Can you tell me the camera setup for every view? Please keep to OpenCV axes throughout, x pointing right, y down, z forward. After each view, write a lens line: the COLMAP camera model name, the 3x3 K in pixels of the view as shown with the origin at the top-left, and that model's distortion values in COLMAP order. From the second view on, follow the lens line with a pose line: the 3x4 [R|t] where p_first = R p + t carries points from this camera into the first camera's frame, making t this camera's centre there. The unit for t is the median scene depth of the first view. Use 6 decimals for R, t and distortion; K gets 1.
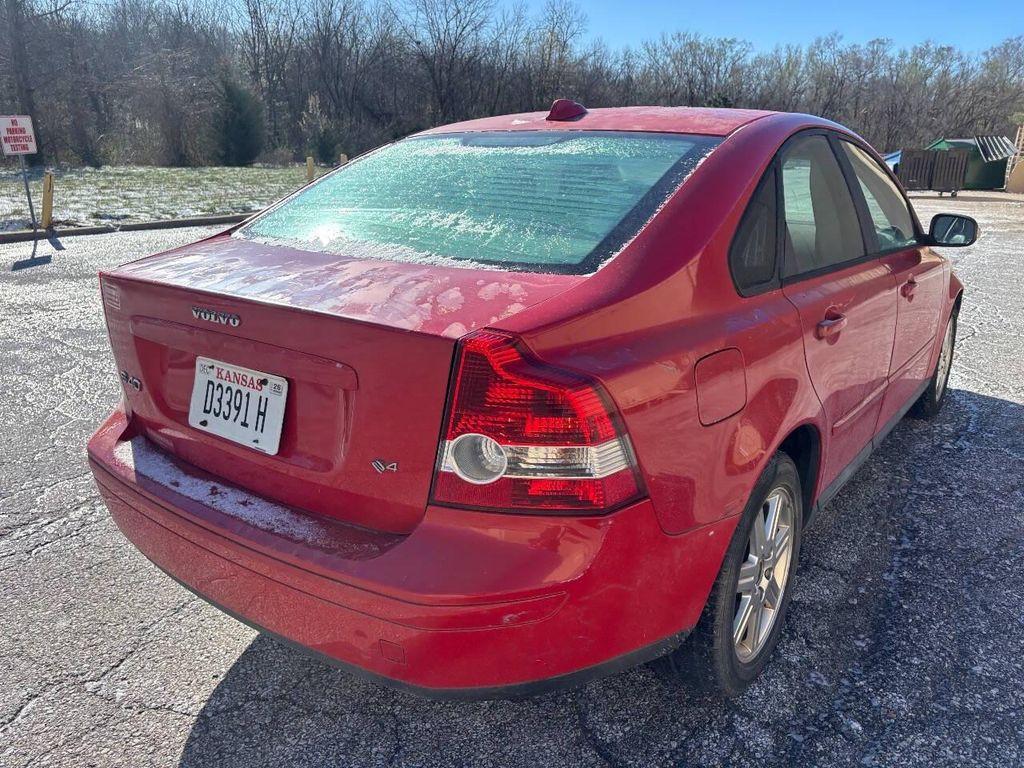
lens RADIAL K [[777.0, 0, 508.7], [0, 777.0, 383.6], [0, 0, 1]] dist [0.048160, -0.040171]
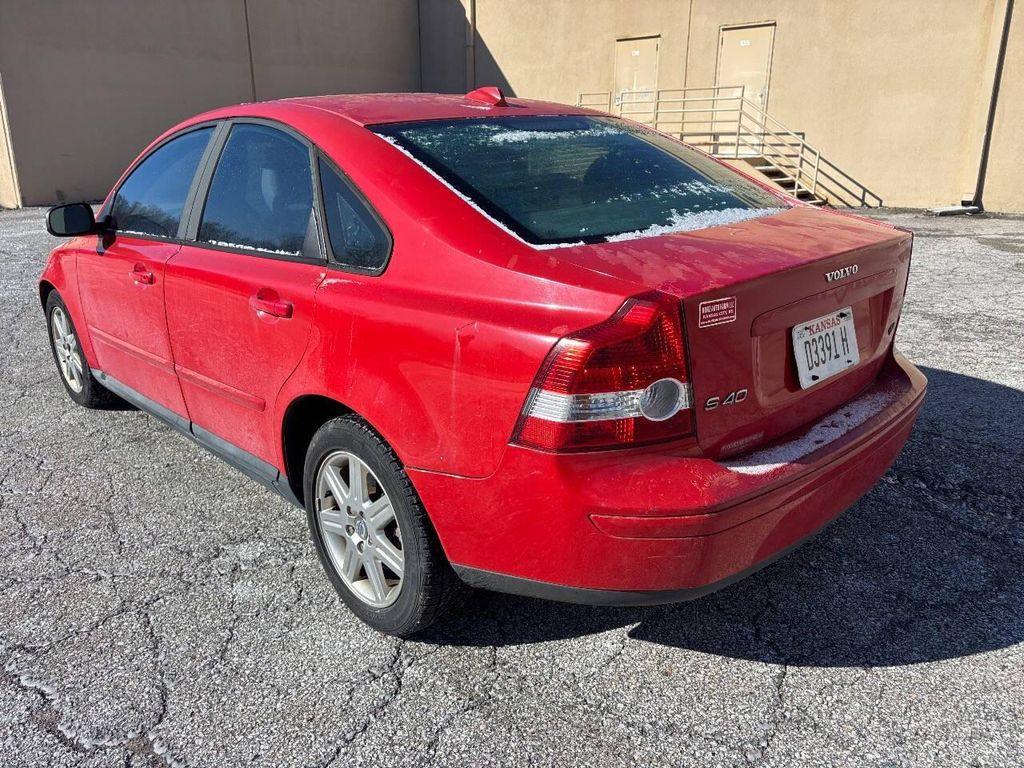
lens RADIAL K [[777.0, 0, 509.4], [0, 777.0, 386.6], [0, 0, 1]] dist [0.048160, -0.040171]
pose [[0.130570, -0.302736, 0.944088, -1.530960], [0.281596, 0.924347, 0.257460, -0.355486], [-0.950608, 0.232235, 0.205941, 1.200865]]
